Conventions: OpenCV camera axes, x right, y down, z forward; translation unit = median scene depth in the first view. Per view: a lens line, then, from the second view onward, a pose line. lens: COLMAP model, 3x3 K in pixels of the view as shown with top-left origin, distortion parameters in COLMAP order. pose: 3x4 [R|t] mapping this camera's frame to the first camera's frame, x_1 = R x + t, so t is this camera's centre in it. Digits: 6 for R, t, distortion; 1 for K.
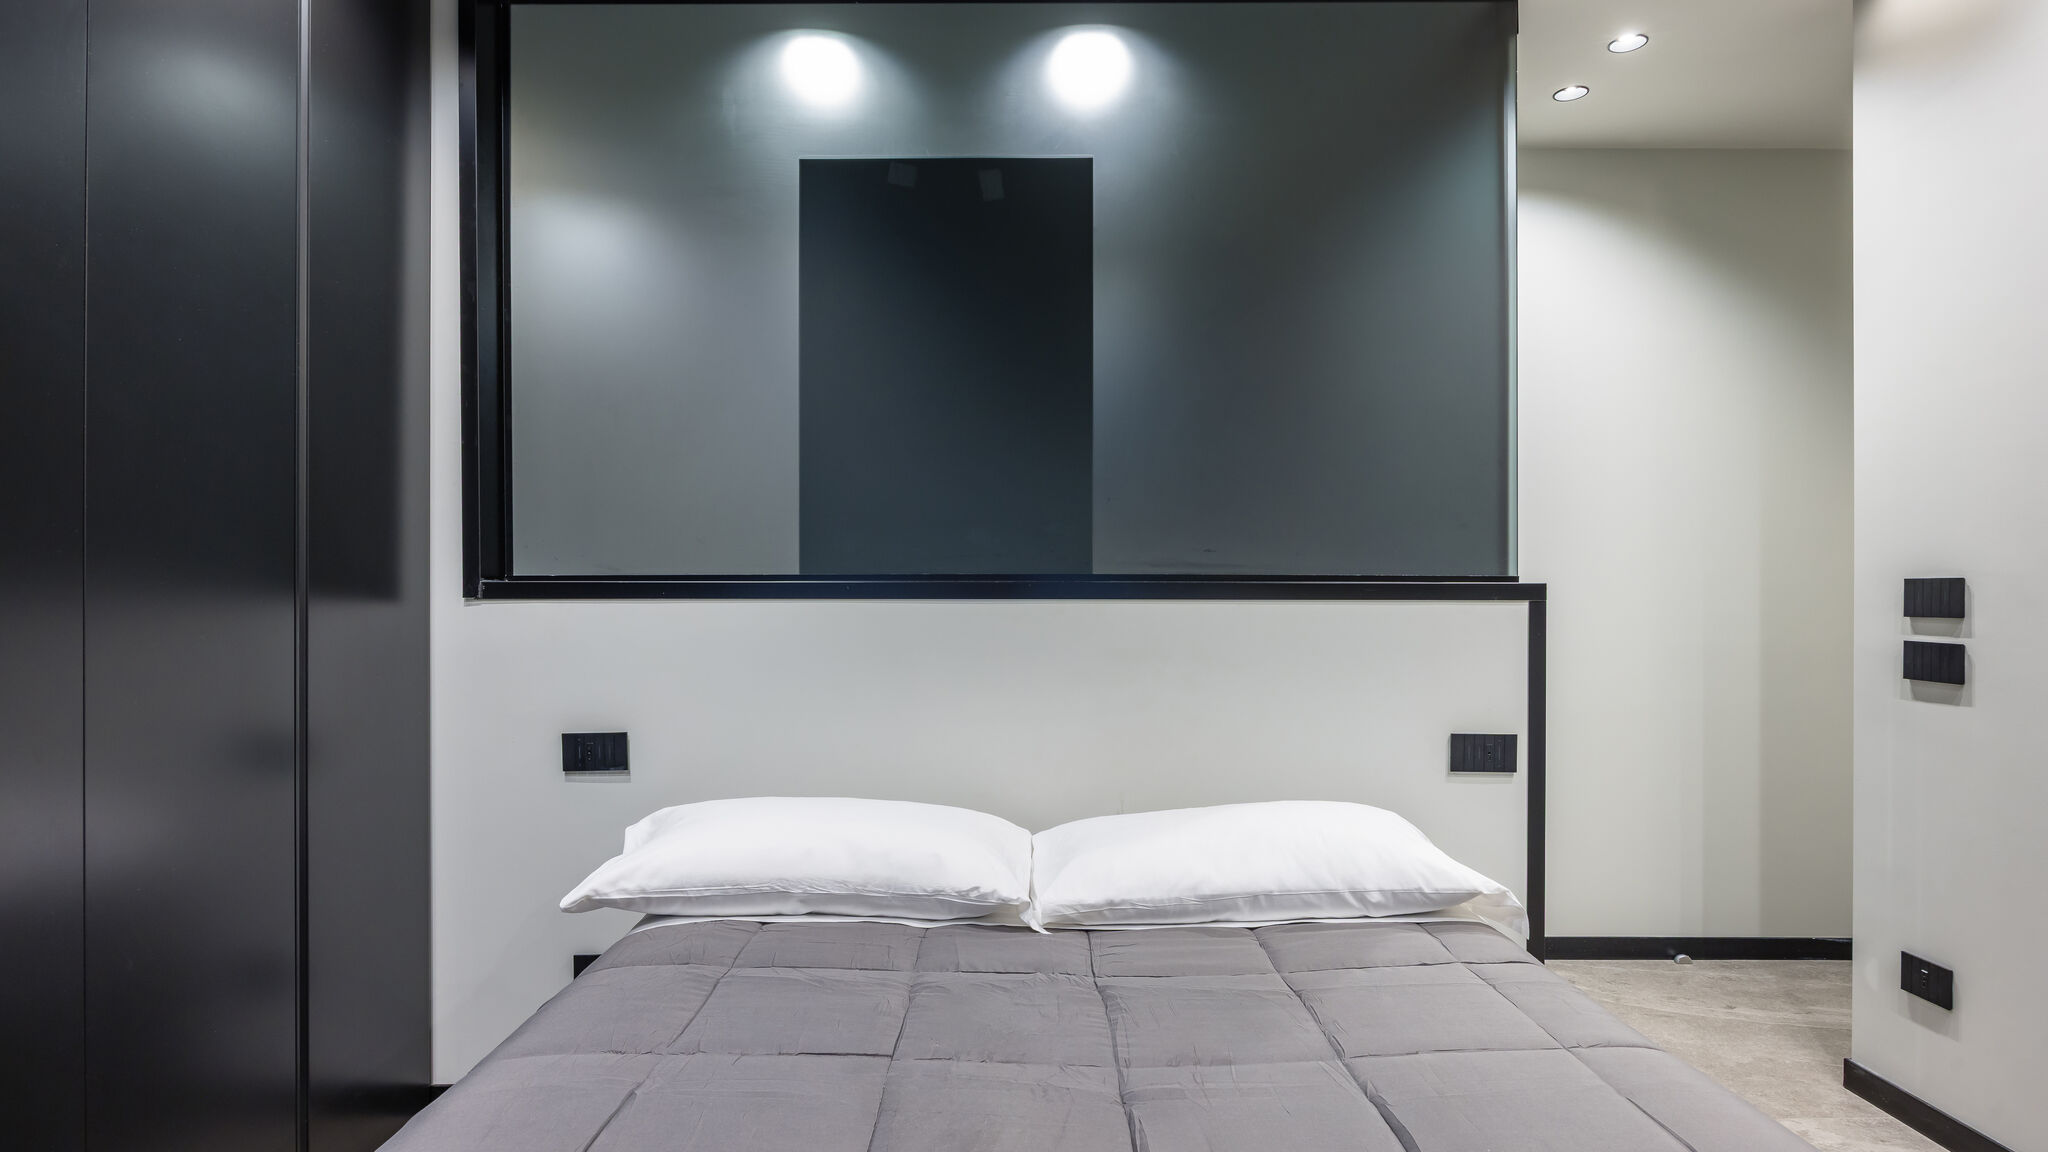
lens RADIAL K [[1079.6, 0, 1014.9], [0, 1079.6, 588.1], [0, 0, 1]] dist [-0.010688, -0.001122]
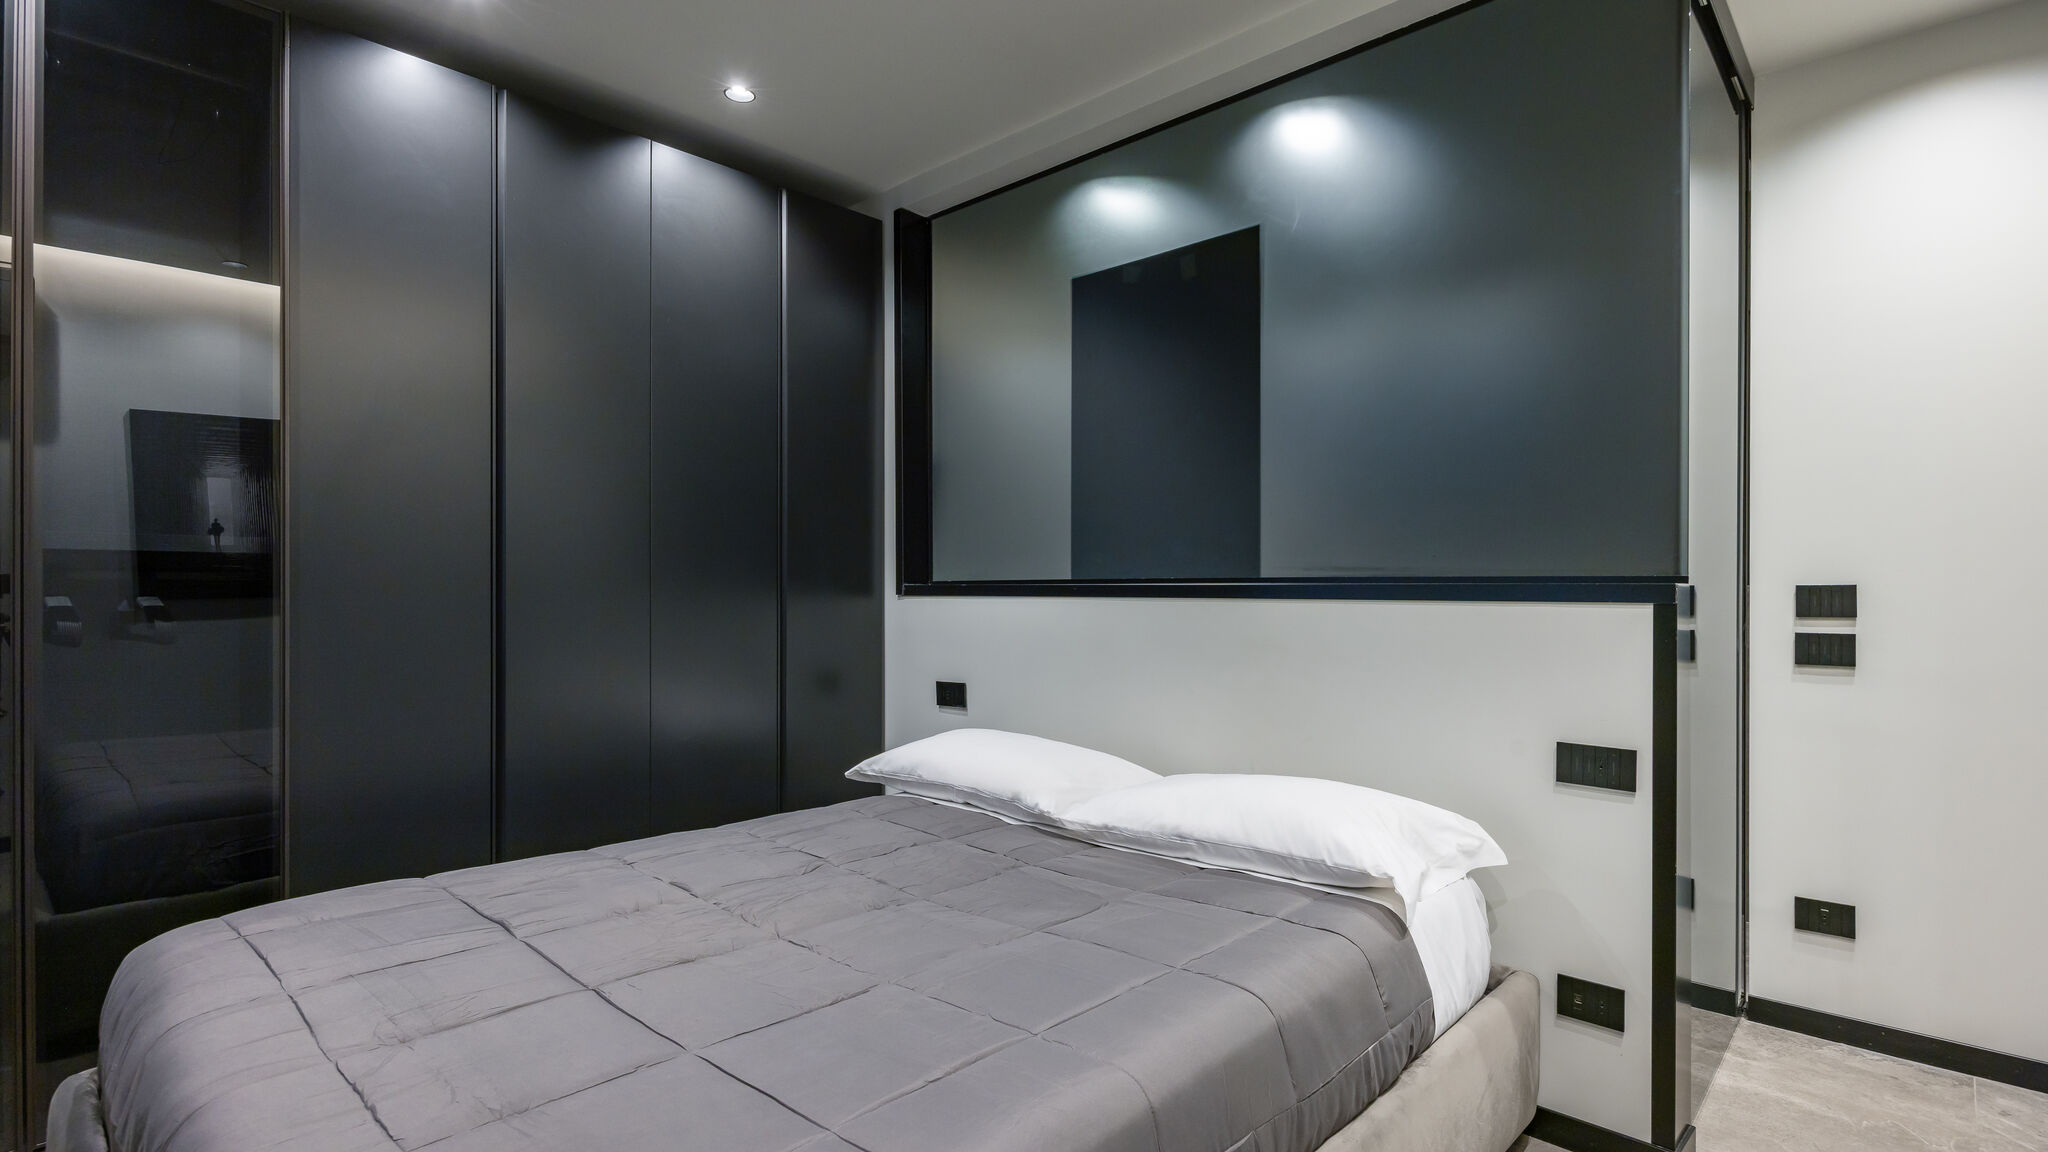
lens RADIAL K [[982.0, 0, 1032.3], [0, 982.0, 571.9], [0, 0, 1]] dist [-0.001282, -0.000012]
pose [[0.730902, -0.010656, -0.682399, 0.668805], [-0.002106, 0.999838, -0.017869, 0.000385], [0.682479, 0.014498, 0.730761, 0.040566]]
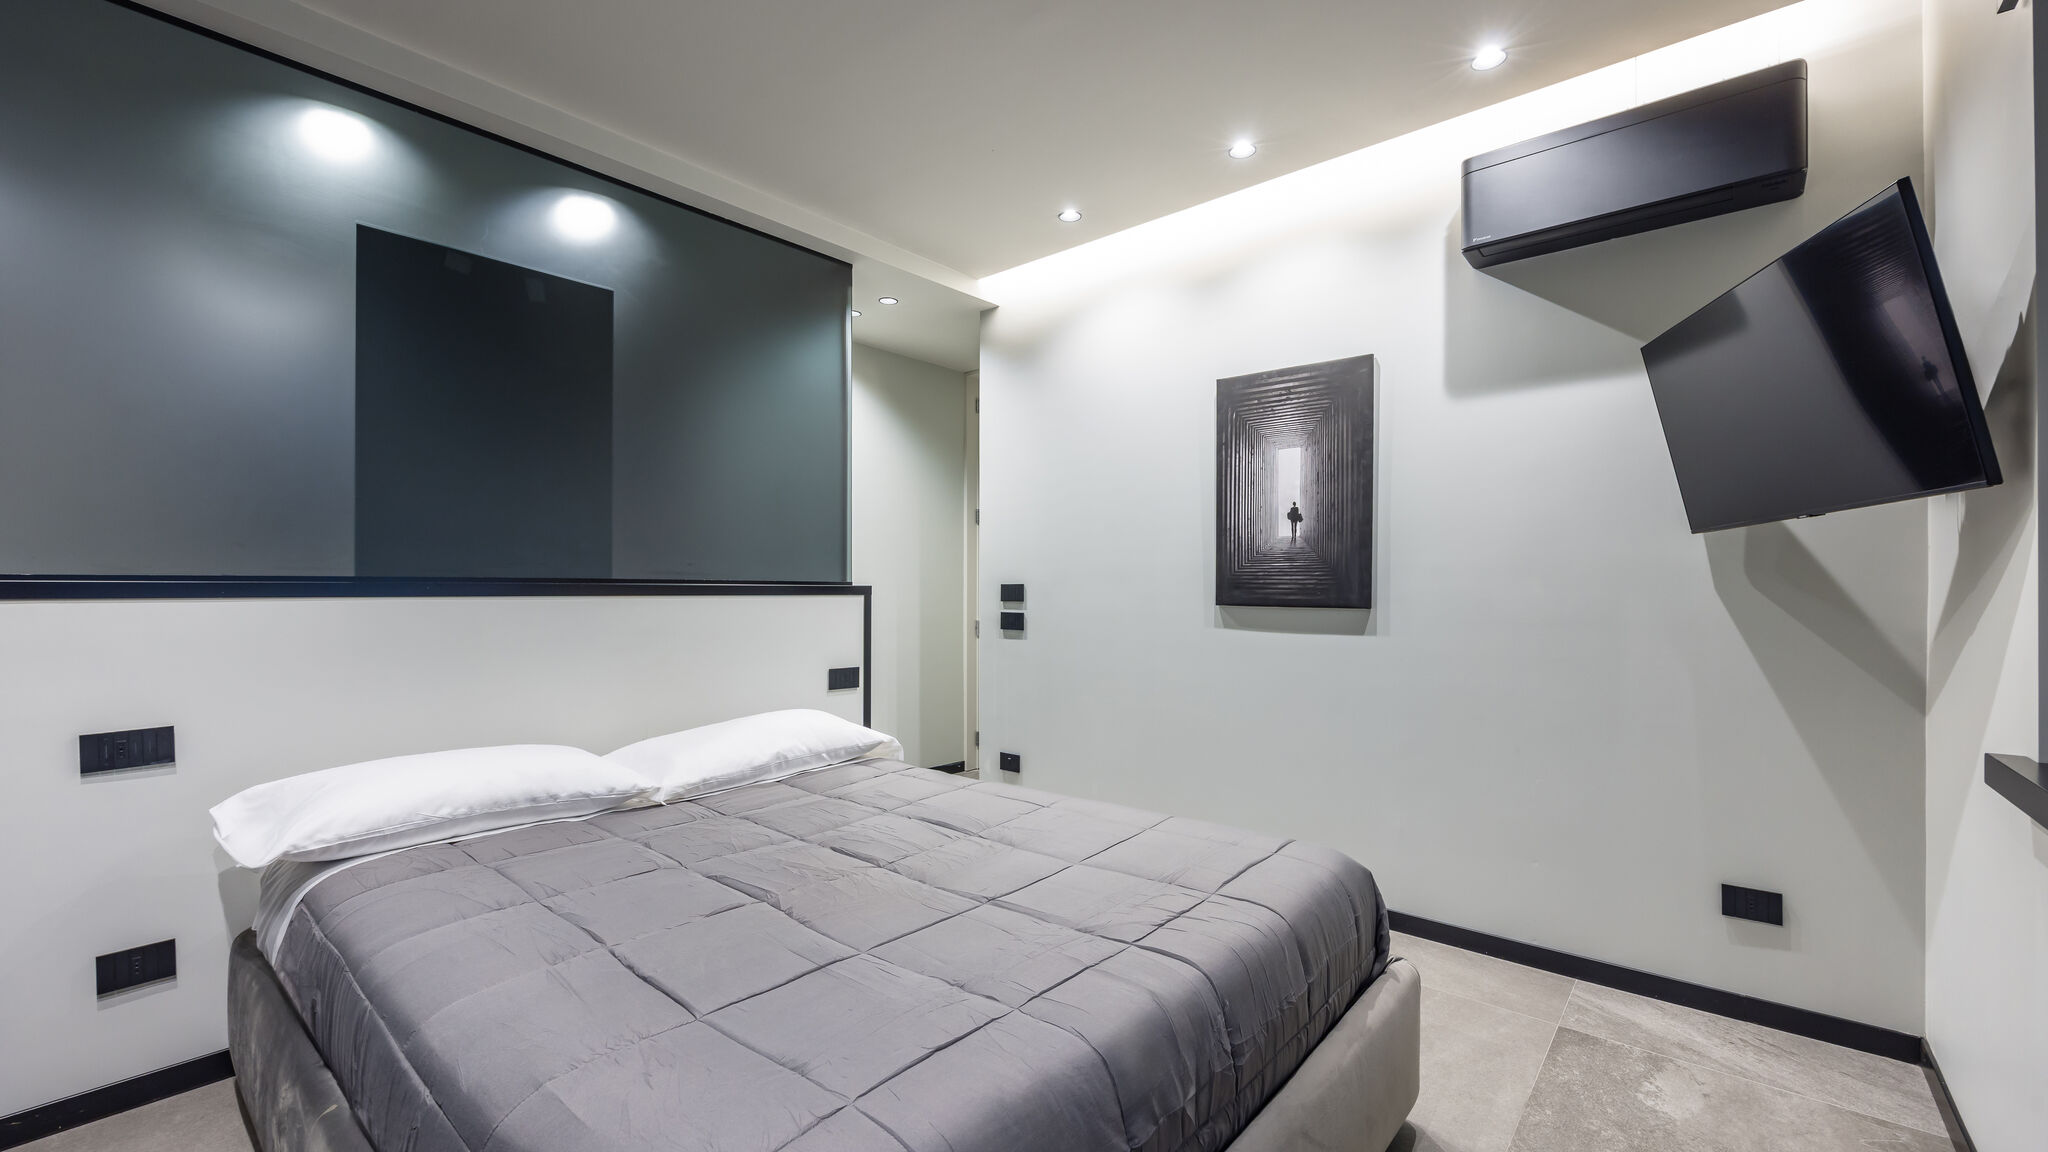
lens RADIAL K [[811.9, 0, 1026.4], [0, 811.9, 588.1], [0, 0, 1]] dist [-0.001374, -0.000192]
pose [[0.653512, 0.000362, 0.756916, -0.415145], [-0.001006, 0.999999, 0.000390, -0.001384], [-0.756916, -0.001017, 0.653512, -0.142213]]
